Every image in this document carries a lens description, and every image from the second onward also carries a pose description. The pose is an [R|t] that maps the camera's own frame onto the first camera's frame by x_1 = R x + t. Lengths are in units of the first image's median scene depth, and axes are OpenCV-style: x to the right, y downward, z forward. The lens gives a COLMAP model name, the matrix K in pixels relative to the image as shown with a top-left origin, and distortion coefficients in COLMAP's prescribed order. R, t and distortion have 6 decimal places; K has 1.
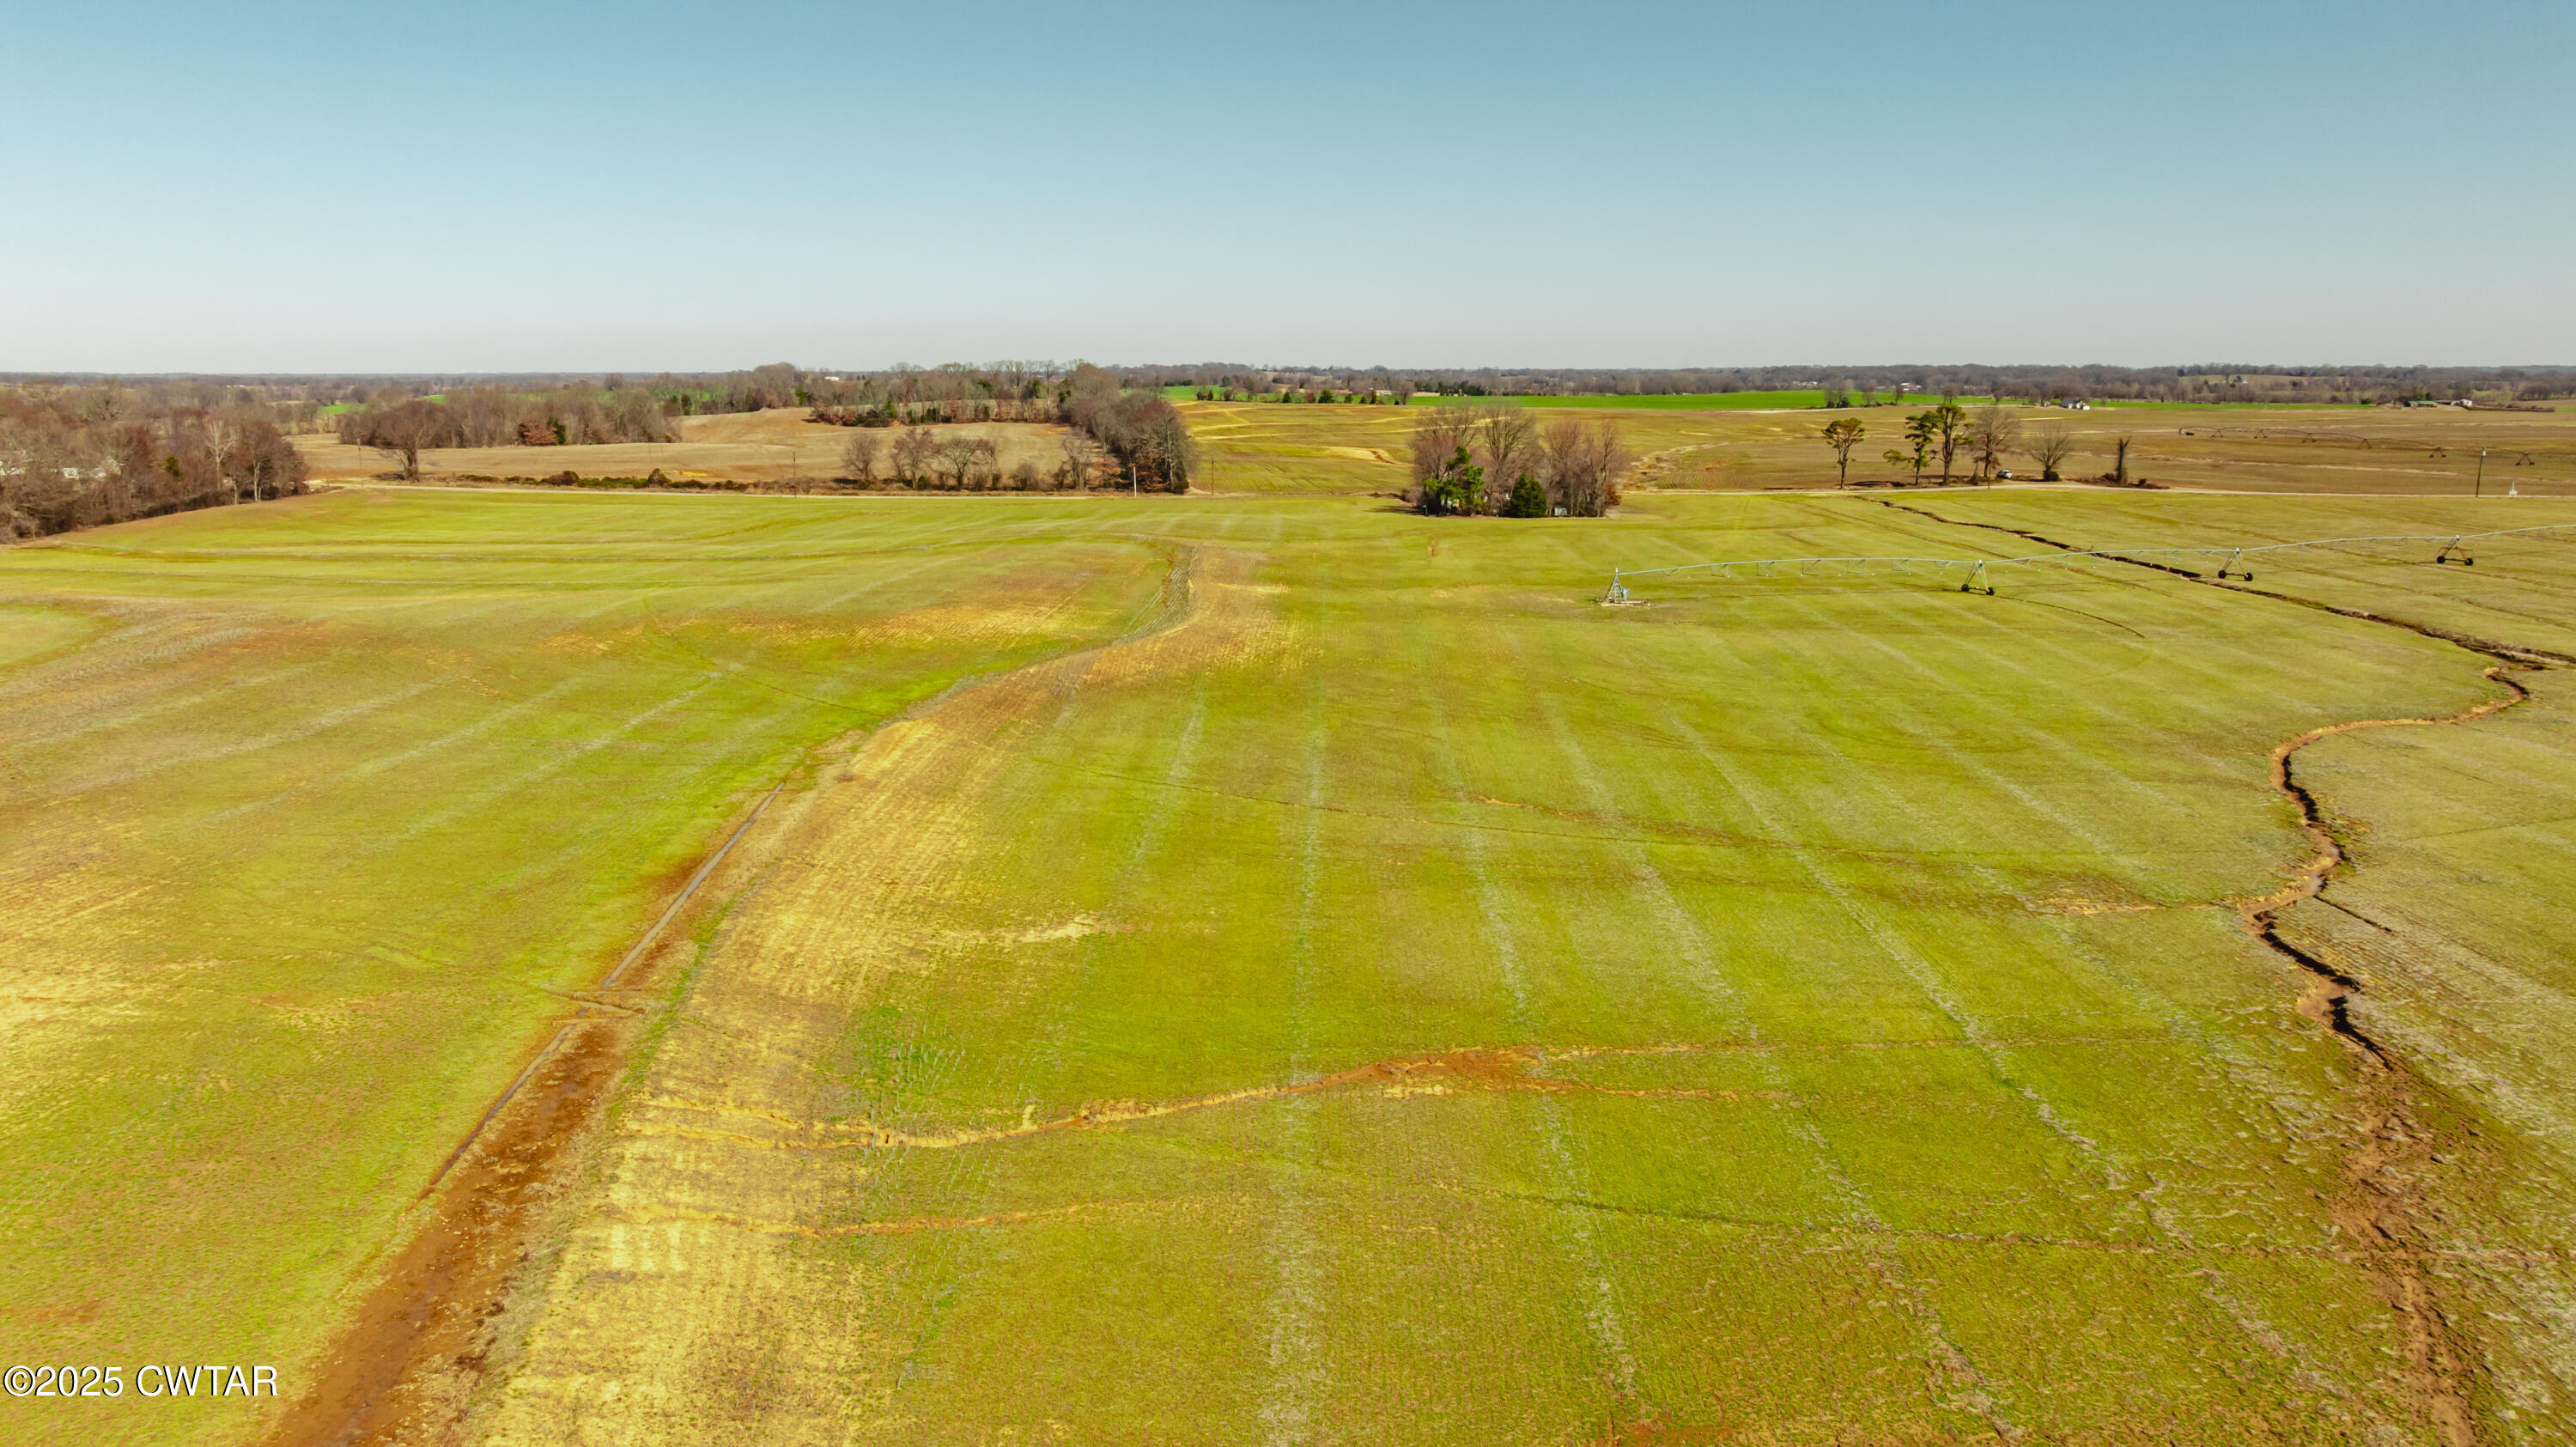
lens RADIAL K [[1883.2, 0, 1293.9], [0, 1883.2, 727.8], [0, 0, 1]] dist [-0.016720, 0.032433]
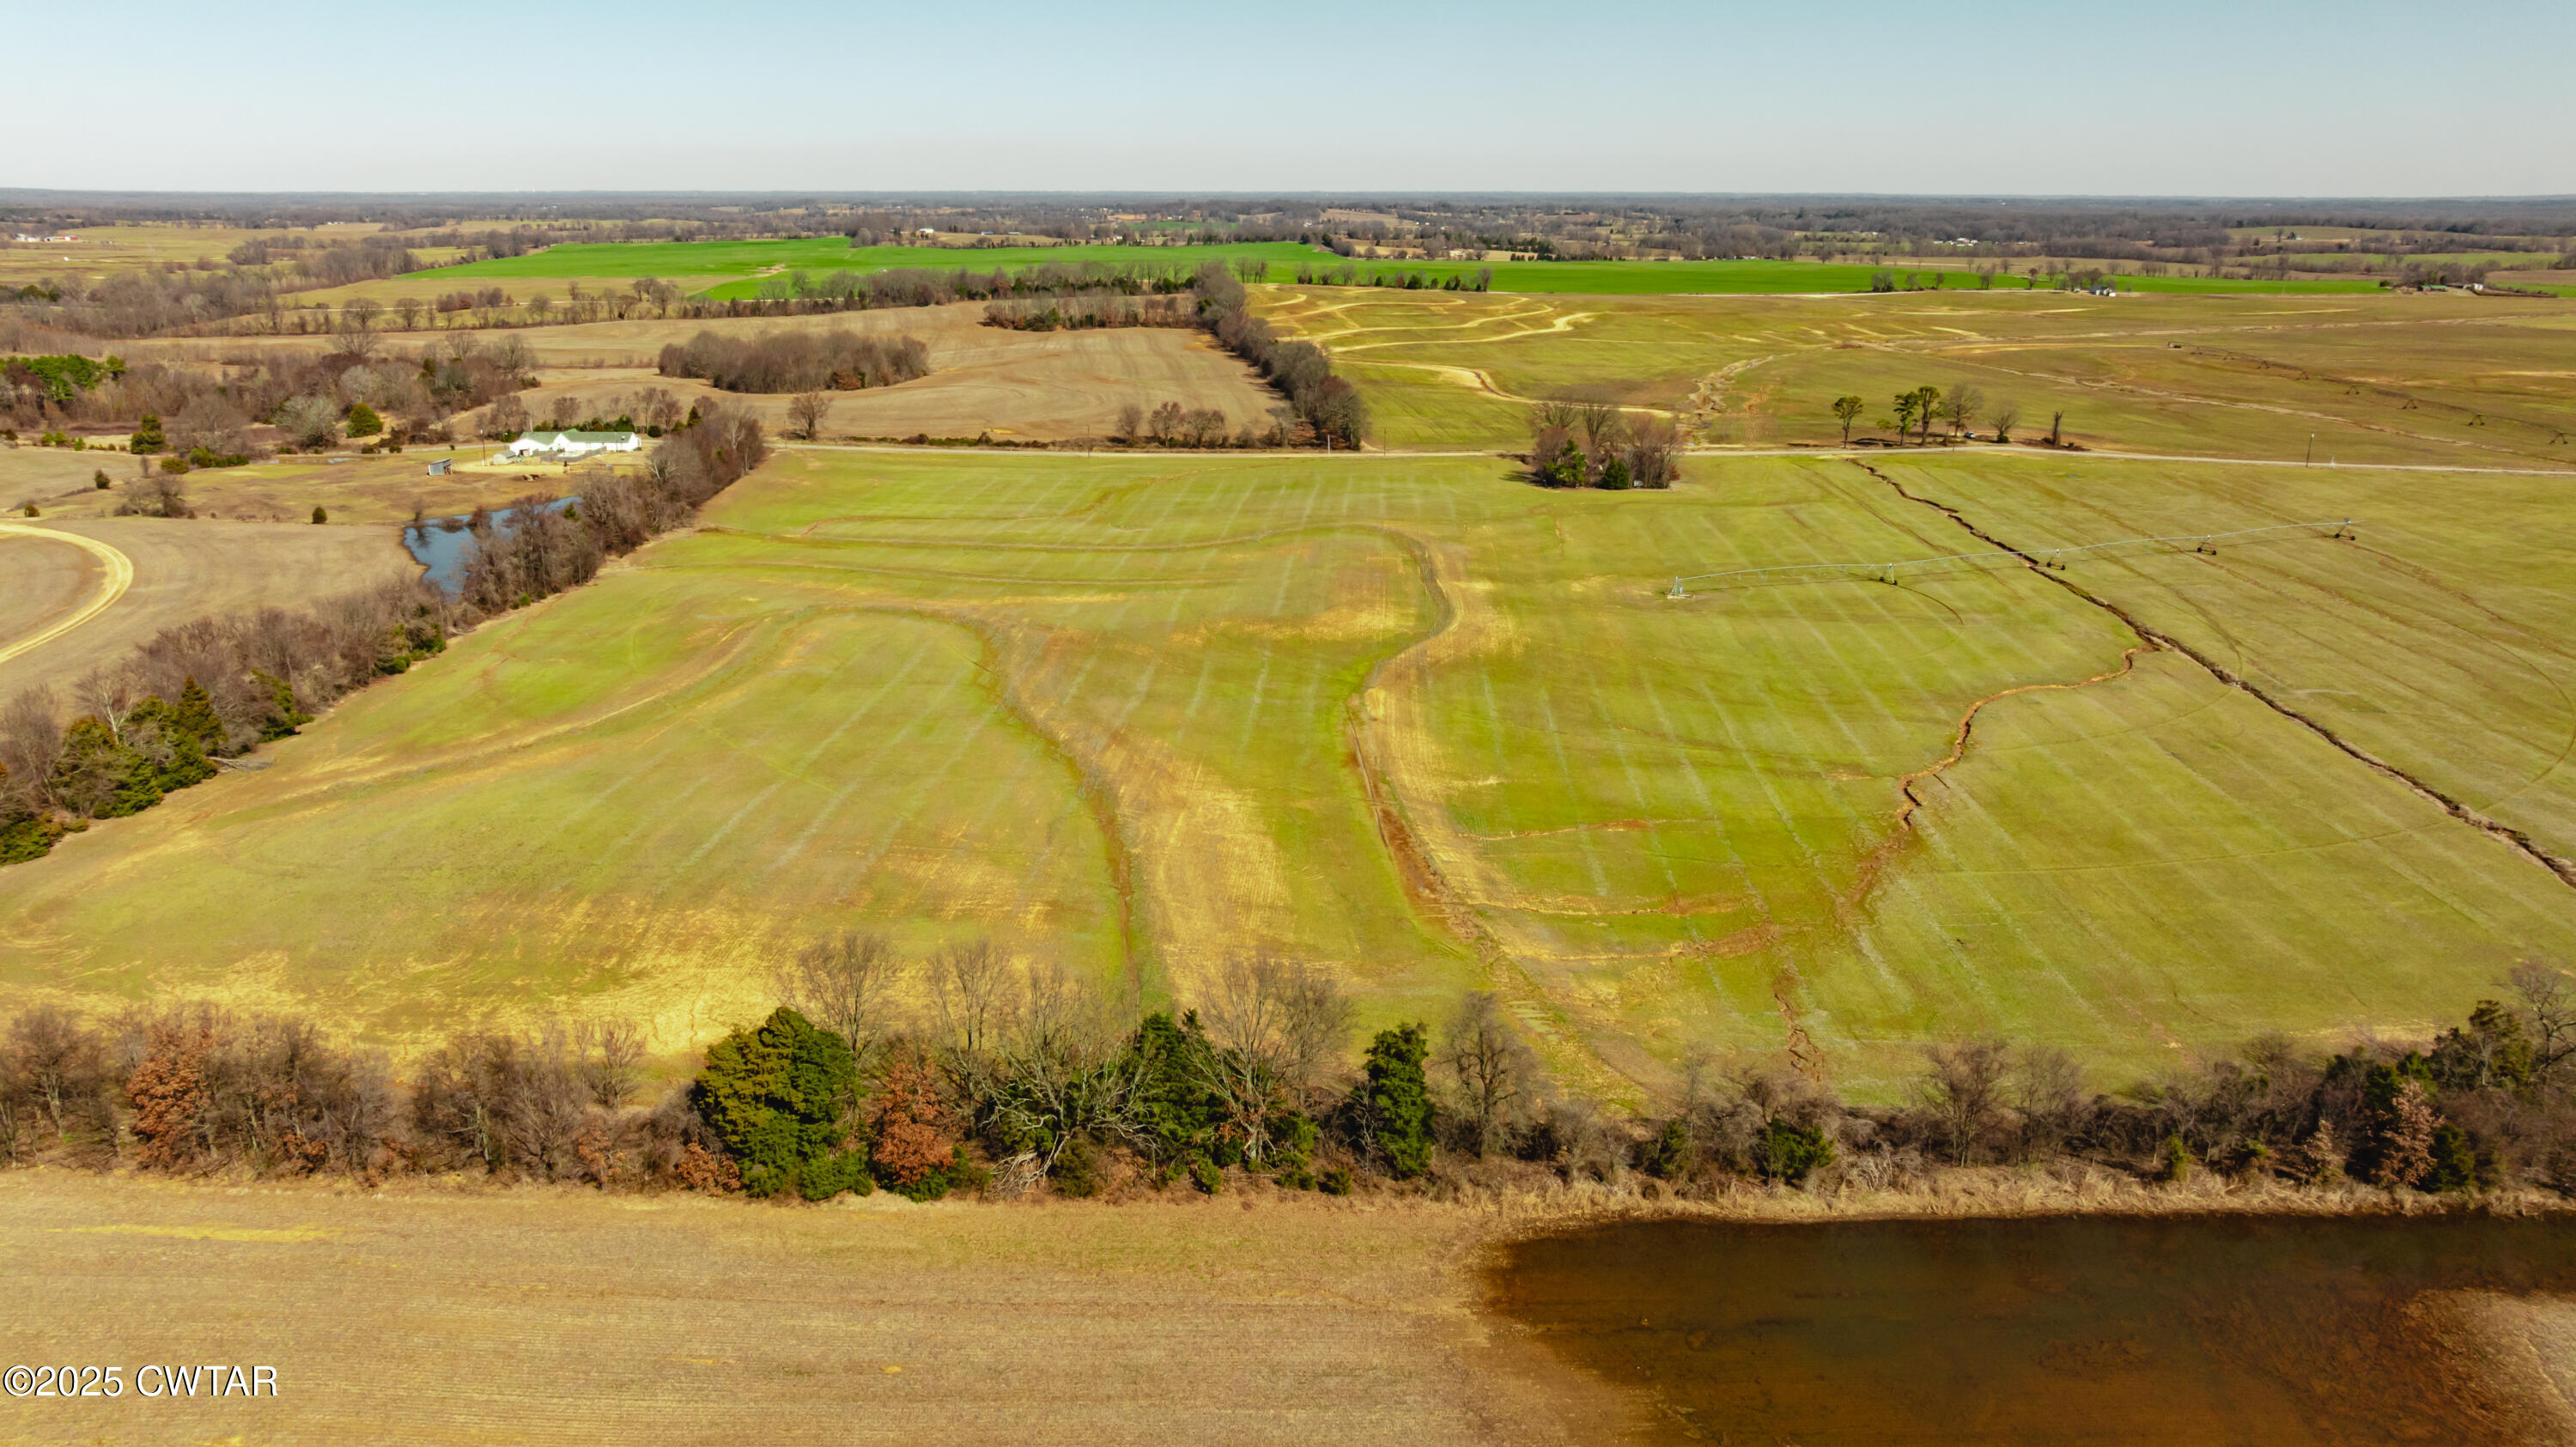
lens RADIAL K [[1883.2, 0, 1286.5], [0, 1883.2, 721.3], [0, 0, 1]] dist [-0.016720, 0.032433]
pose [[0.999484, 0.013732, -0.029036, -0.087742], [-0.011131, 0.996065, 0.087926, -0.060486], [0.030129, -0.087558, 0.995704, -0.486577]]
